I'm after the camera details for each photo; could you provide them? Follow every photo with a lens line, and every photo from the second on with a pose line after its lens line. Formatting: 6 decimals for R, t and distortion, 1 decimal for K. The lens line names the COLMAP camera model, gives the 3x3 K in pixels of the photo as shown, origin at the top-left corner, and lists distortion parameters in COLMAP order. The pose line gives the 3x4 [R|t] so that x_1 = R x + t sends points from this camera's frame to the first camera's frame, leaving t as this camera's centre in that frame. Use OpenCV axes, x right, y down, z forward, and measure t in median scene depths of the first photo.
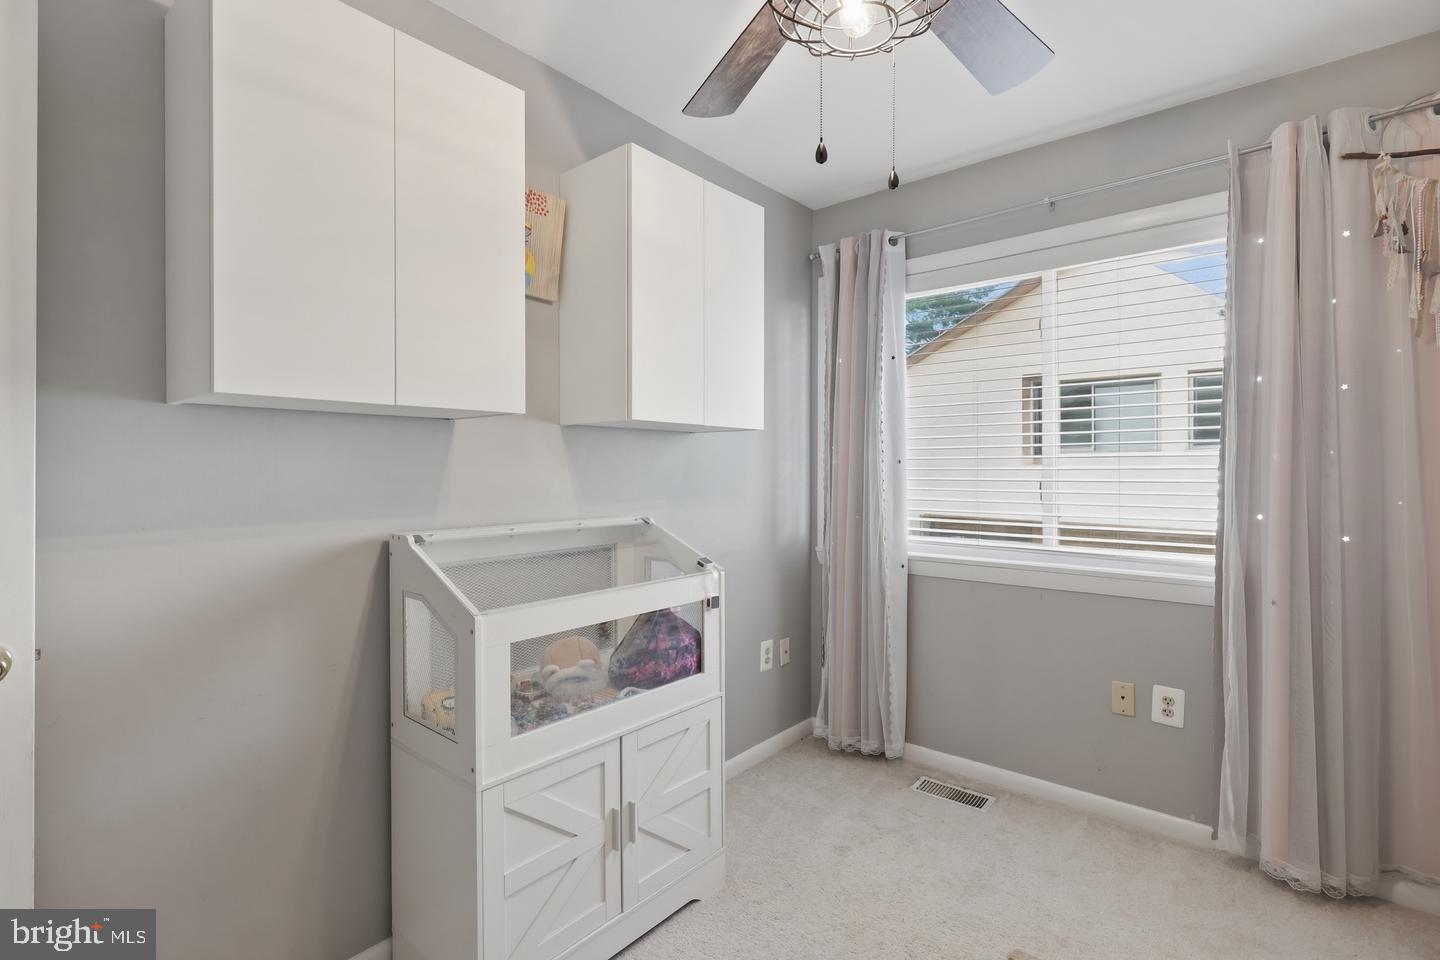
lens RADIAL K [[668.9, 0, 717.1], [0, 668.9, 468.7], [0, 0, 1]] dist [-0.003053, -0.000817]
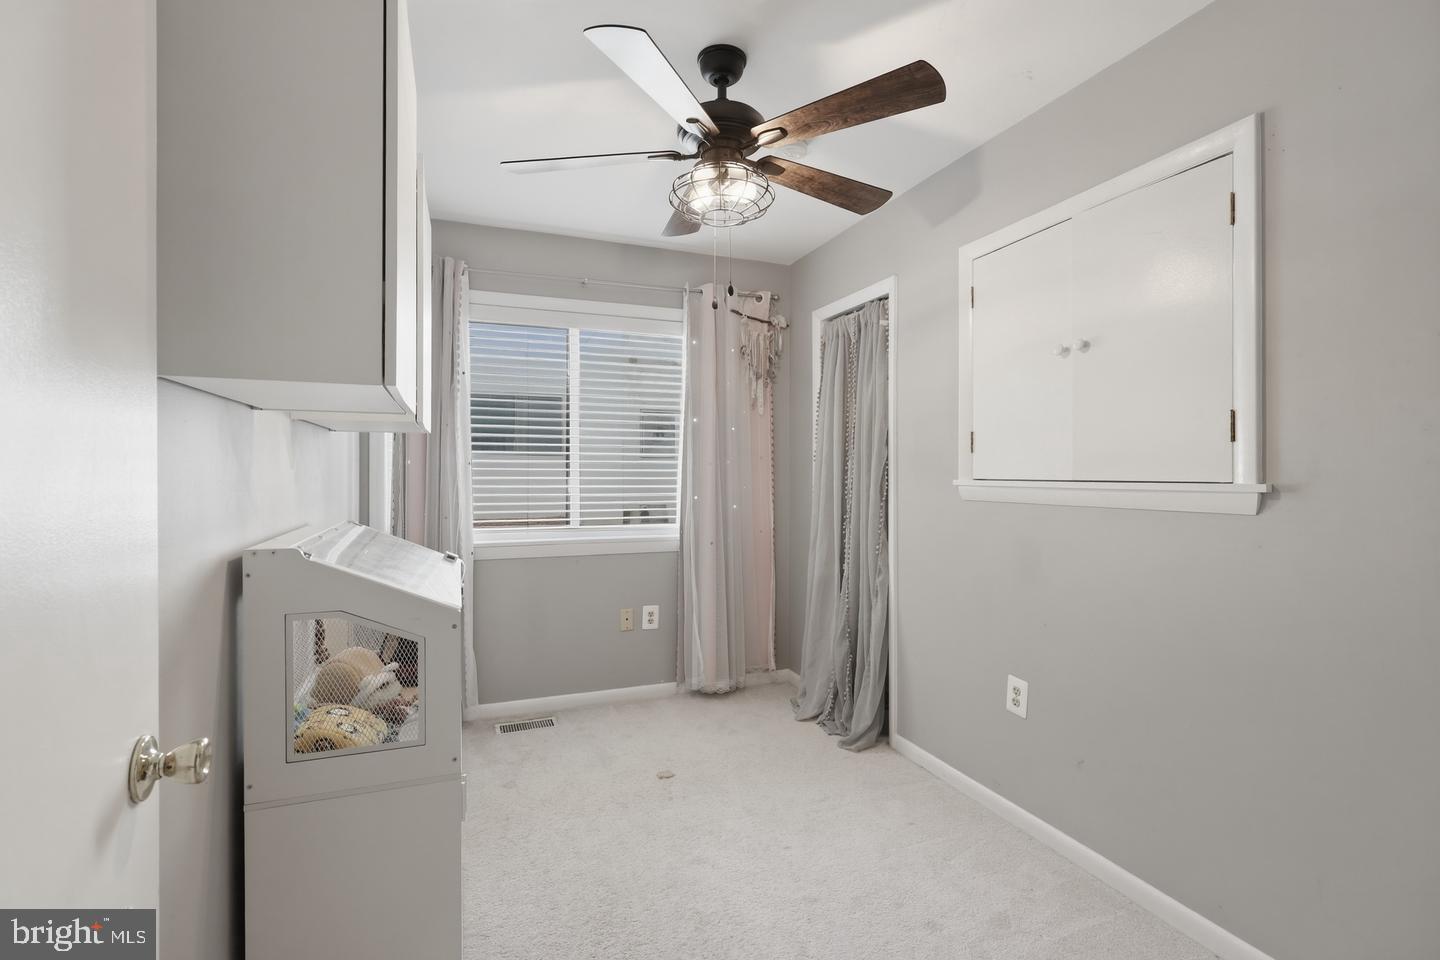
lens RADIAL K [[668.9, 0, 717.1], [0, 668.9, 468.7], [0, 0, 1]] dist [-0.003053, -0.000817]
pose [[0.477172, 0.004520, 0.878798, -0.666740], [-0.002094, 0.999990, -0.004006, 0.002146], [-0.878808, 0.000072, 0.477176, 0.086134]]
